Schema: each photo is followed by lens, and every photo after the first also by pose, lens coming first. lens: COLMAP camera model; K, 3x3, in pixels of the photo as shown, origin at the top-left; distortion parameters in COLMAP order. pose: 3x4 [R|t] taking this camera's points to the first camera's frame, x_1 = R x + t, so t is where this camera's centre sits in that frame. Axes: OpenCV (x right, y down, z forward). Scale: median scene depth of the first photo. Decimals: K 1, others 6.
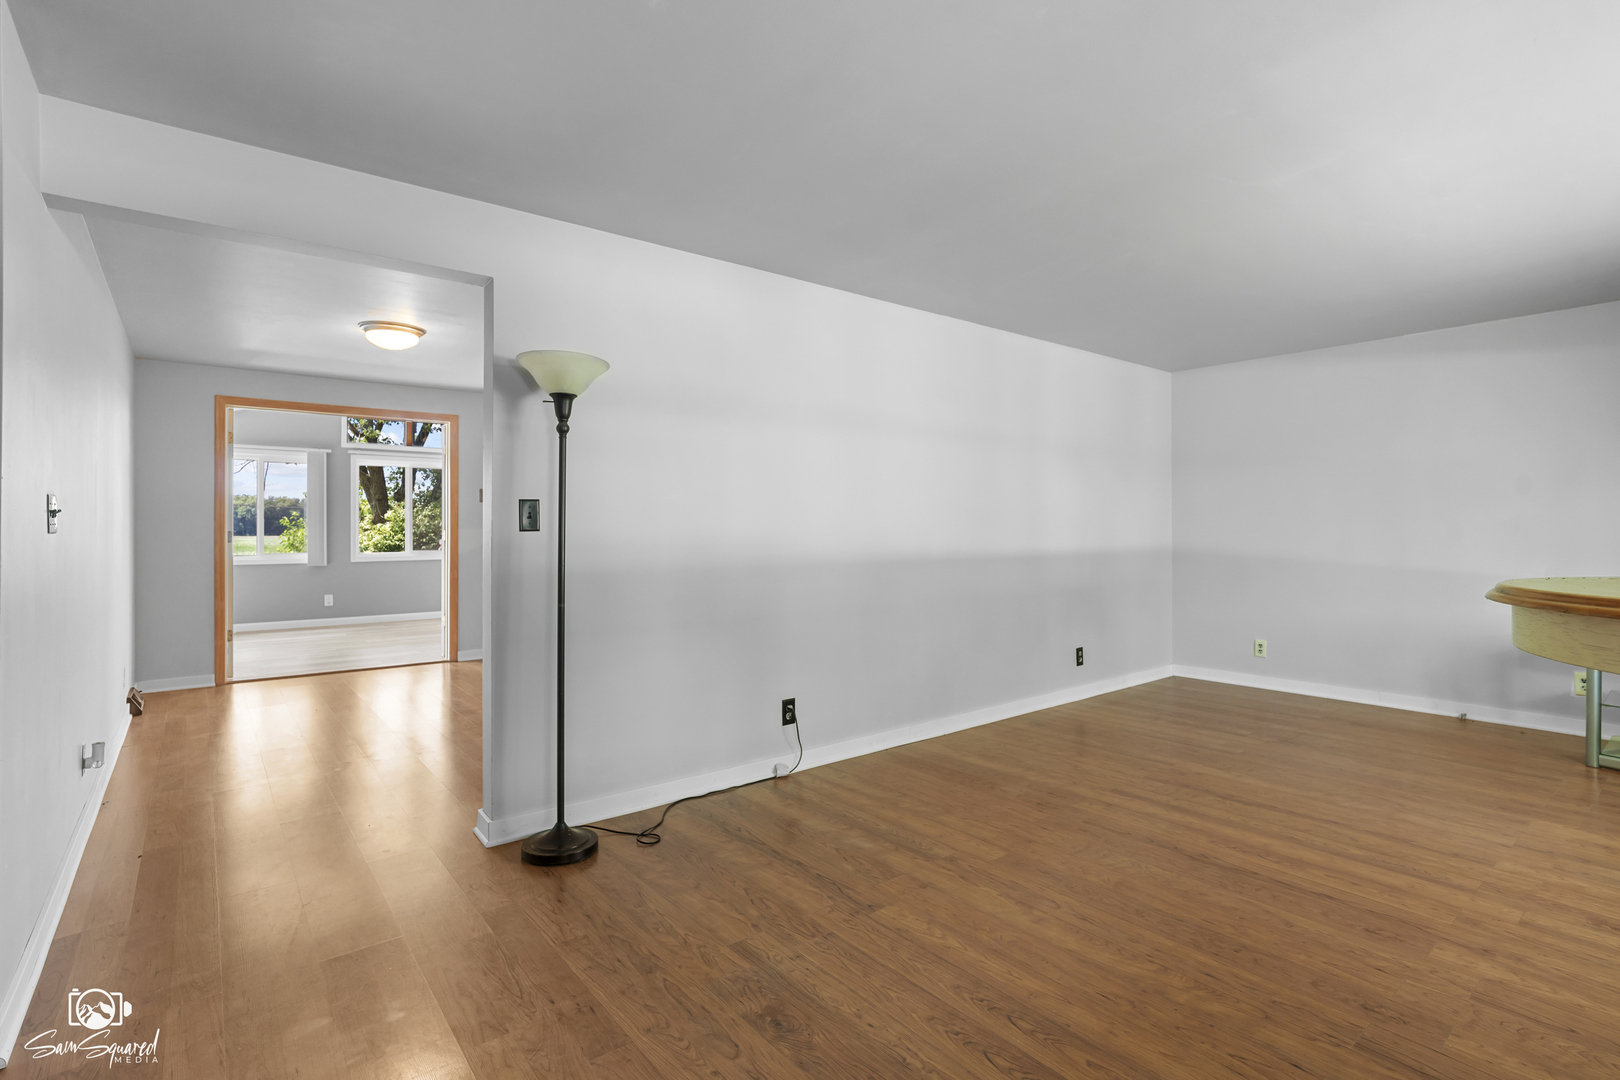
lens RADIAL K [[773.5, 0, 809.9], [0, 773.5, 520.7], [0, 0, 1]] dist [-0.021194, 0.011863]
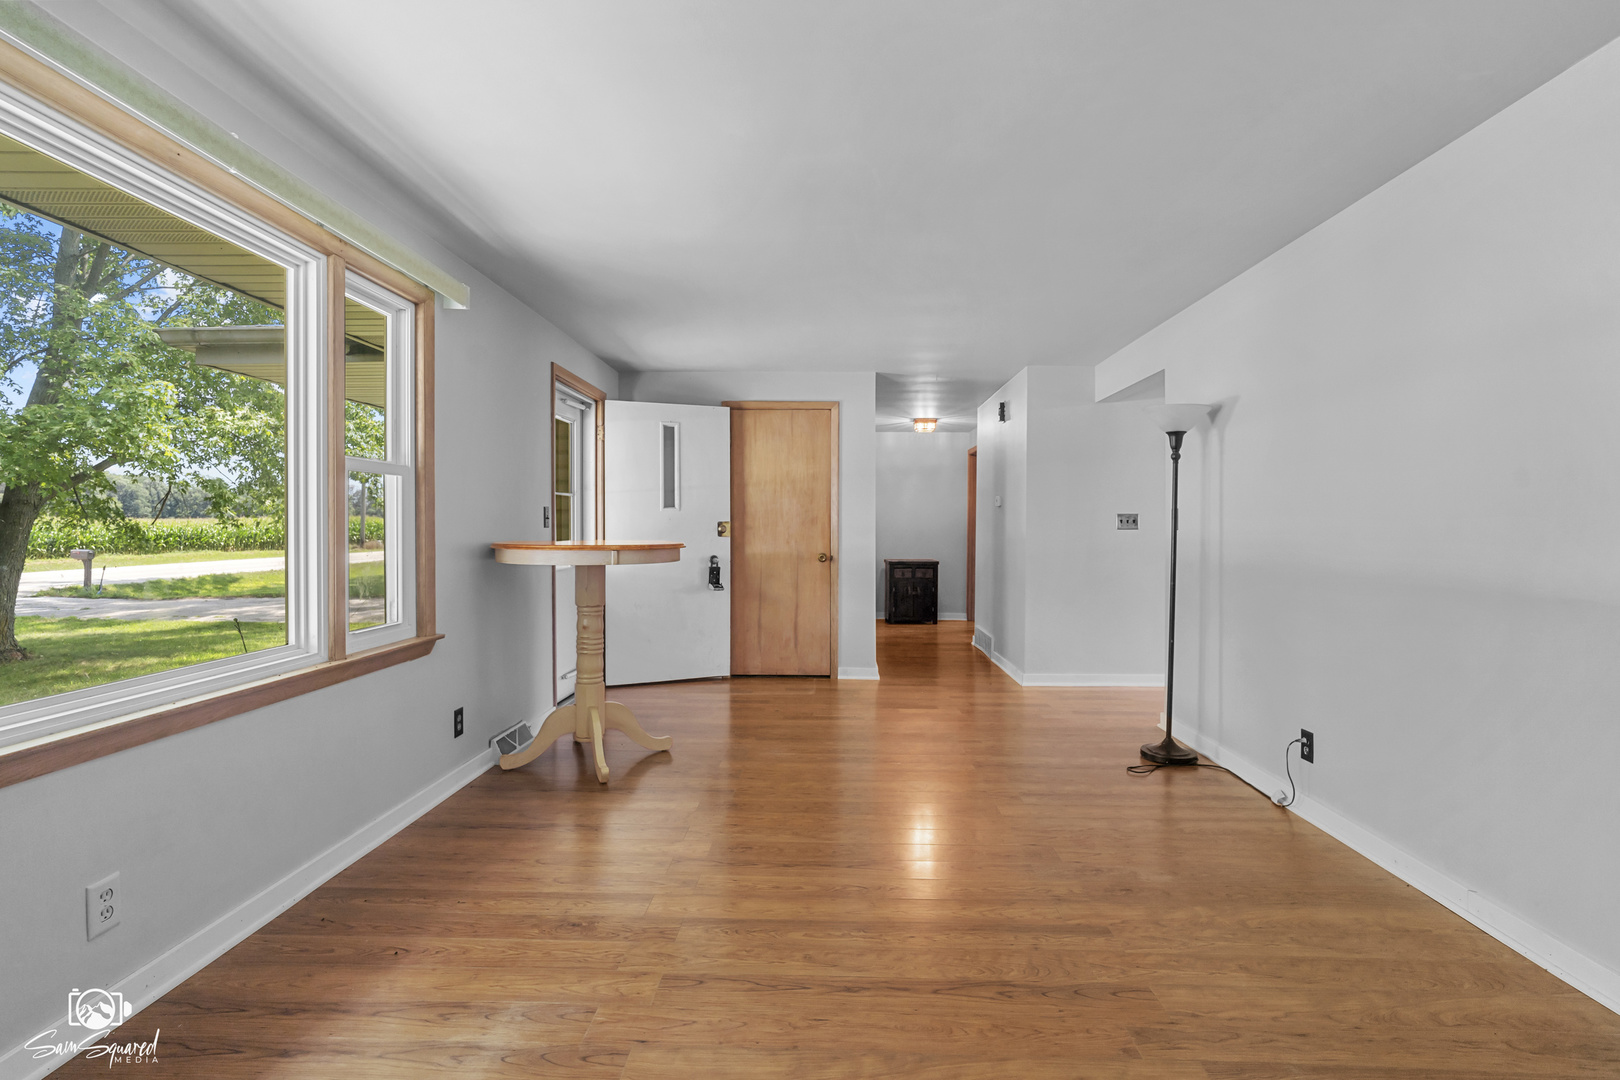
lens RADIAL K [[770.6, 0, 803.7], [0, 770.6, 495.0], [0, 0, 1]] dist [-0.009278, 0.000018]
pose [[-0.651559, -0.026522, -0.758134, 1.107142], [0.002569, 0.999306, -0.037166, 0.003063], [0.758594, -0.026163, -0.651039, 1.284215]]
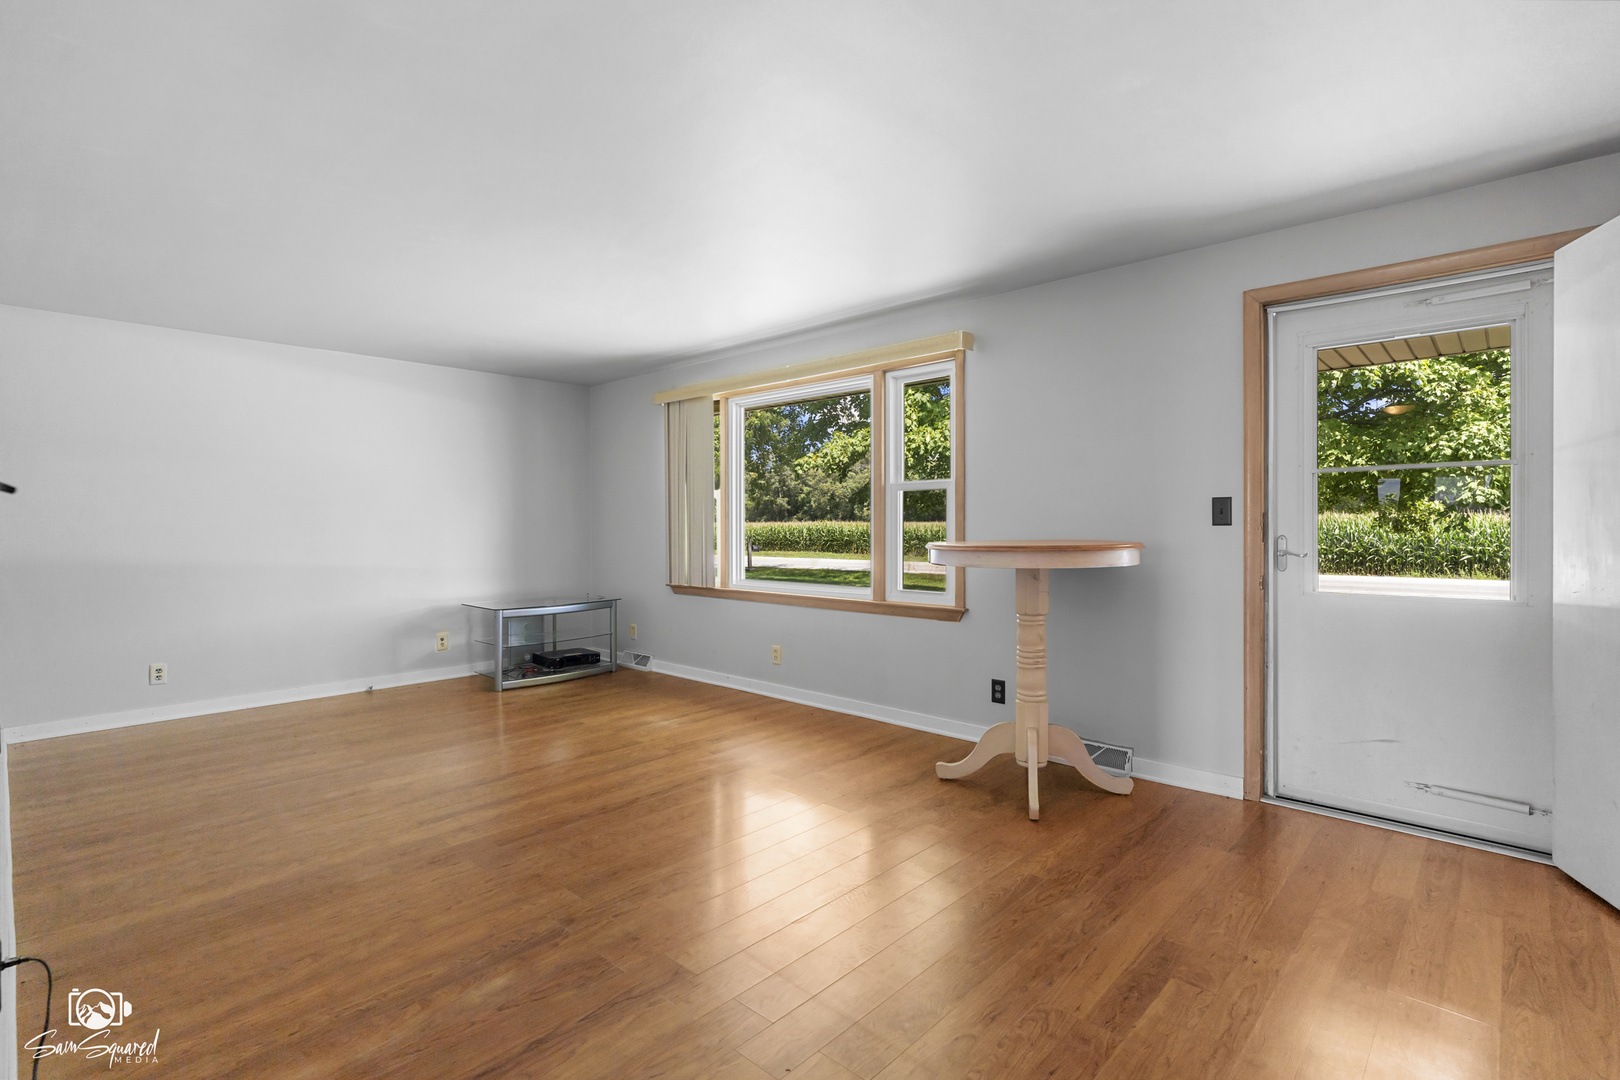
lens RADIAL K [[773.5, 0, 809.9], [0, 773.5, 520.7], [0, 0, 1]] dist [-0.021194, 0.011863]
pose [[-0.146838, 0.004085, 0.989152, -0.567515], [-0.001251, 0.999990, -0.004315, 0.005049], [-0.989160, -0.001872, -0.146831, 0.712862]]
